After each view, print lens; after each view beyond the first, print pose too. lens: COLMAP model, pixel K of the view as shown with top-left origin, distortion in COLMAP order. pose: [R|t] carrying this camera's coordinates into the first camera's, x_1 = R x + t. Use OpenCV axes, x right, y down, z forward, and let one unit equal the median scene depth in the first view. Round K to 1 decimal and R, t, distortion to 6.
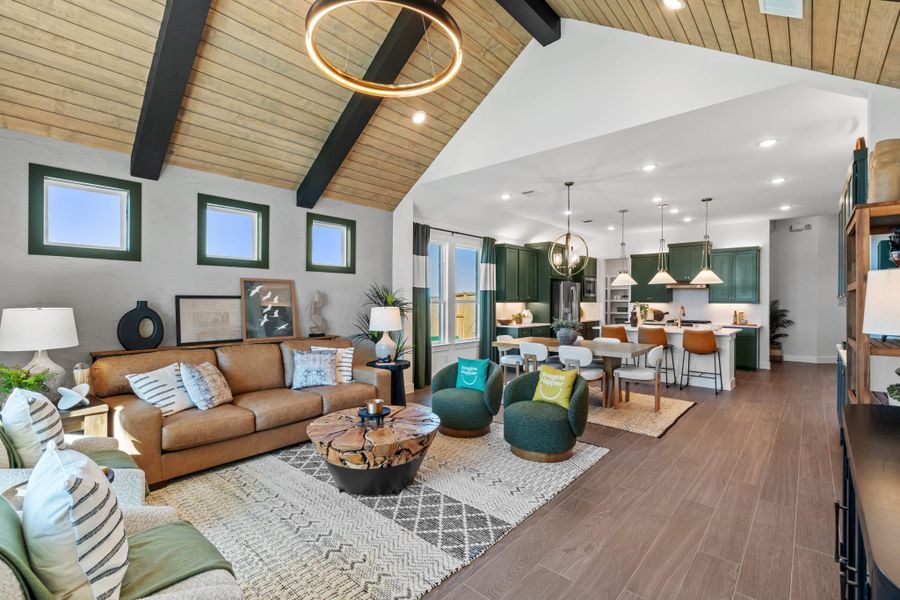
lens RADIAL K [[403.7, 0, 449.9], [0, 403.7, 298.6], [0, 0, 1]] dist [-0.003678, 0.000373]
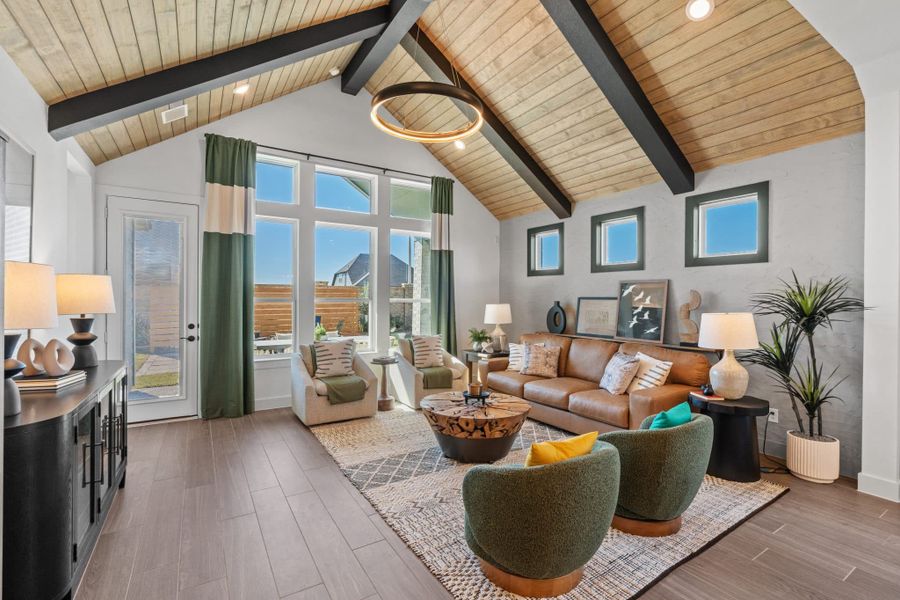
lens RADIAL K [[403.7, 0, 449.9], [0, 403.7, 298.6], [0, 0, 1]] dist [-0.003678, 0.000373]
pose [[-0.275517, -0.006214, -0.961276, 0.661615], [-0.007490, 0.999963, -0.004318, 0.005175], [0.961267, 0.006010, -0.275553, 0.852082]]
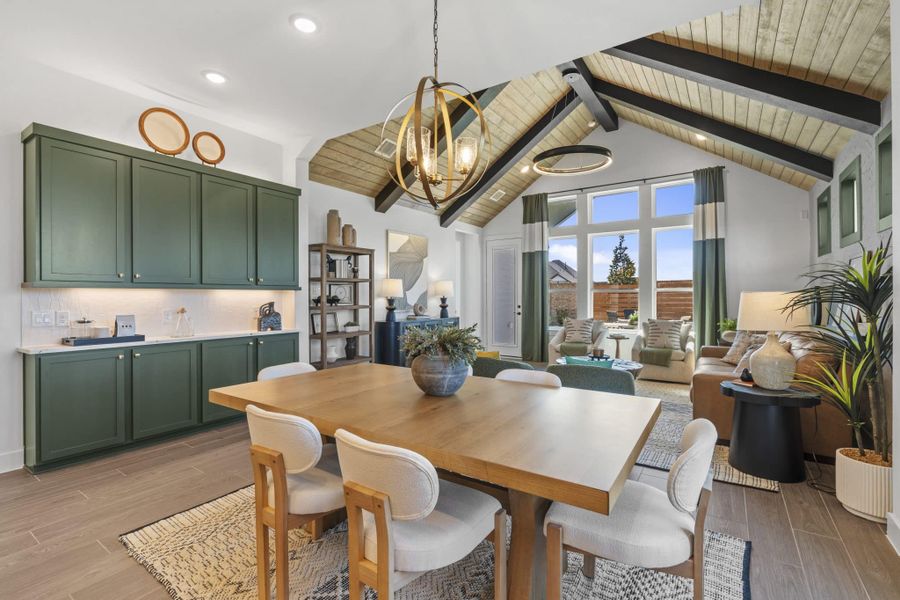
lens RADIAL K [[409.6, 0, 453.3], [0, 409.6, 296.0], [0, 0, 1]] dist [-0.002430, 0.000021]
pose [[-0.990401, -0.001017, -0.138217, 0.411419], [-0.000668, 0.999996, -0.002571, 0.033195], [0.138219, -0.002454, -0.990399, 1.720929]]
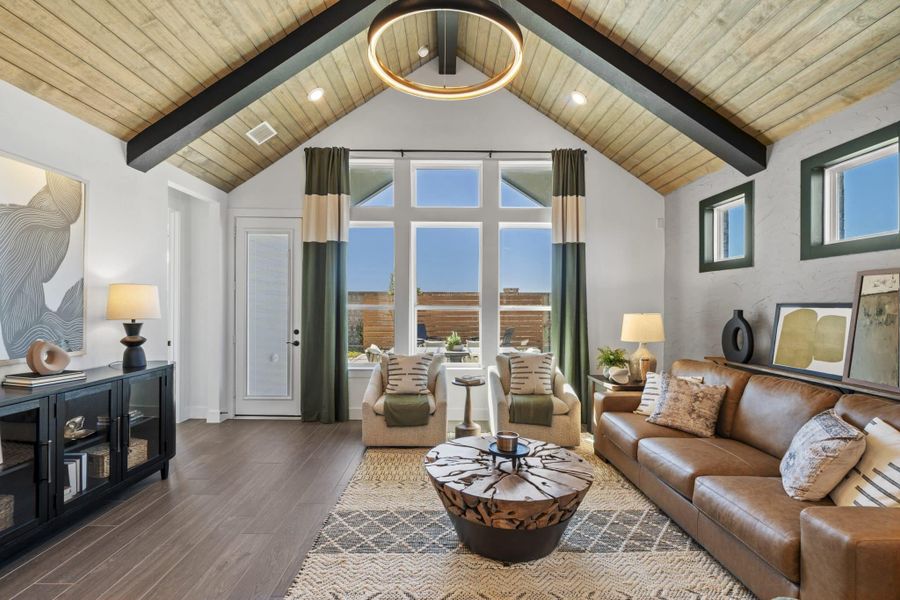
lens RADIAL K [[404.9, 0, 448.2], [0, 404.9, 305.4], [0, 0, 1]] dist [-0.005171, 0.000819]
pose [[-0.739527, -0.007588, -0.673084, 0.296321], [-0.008740, 0.999960, -0.001671, 0.002811], [0.673070, 0.004647, -0.739564, 1.023623]]
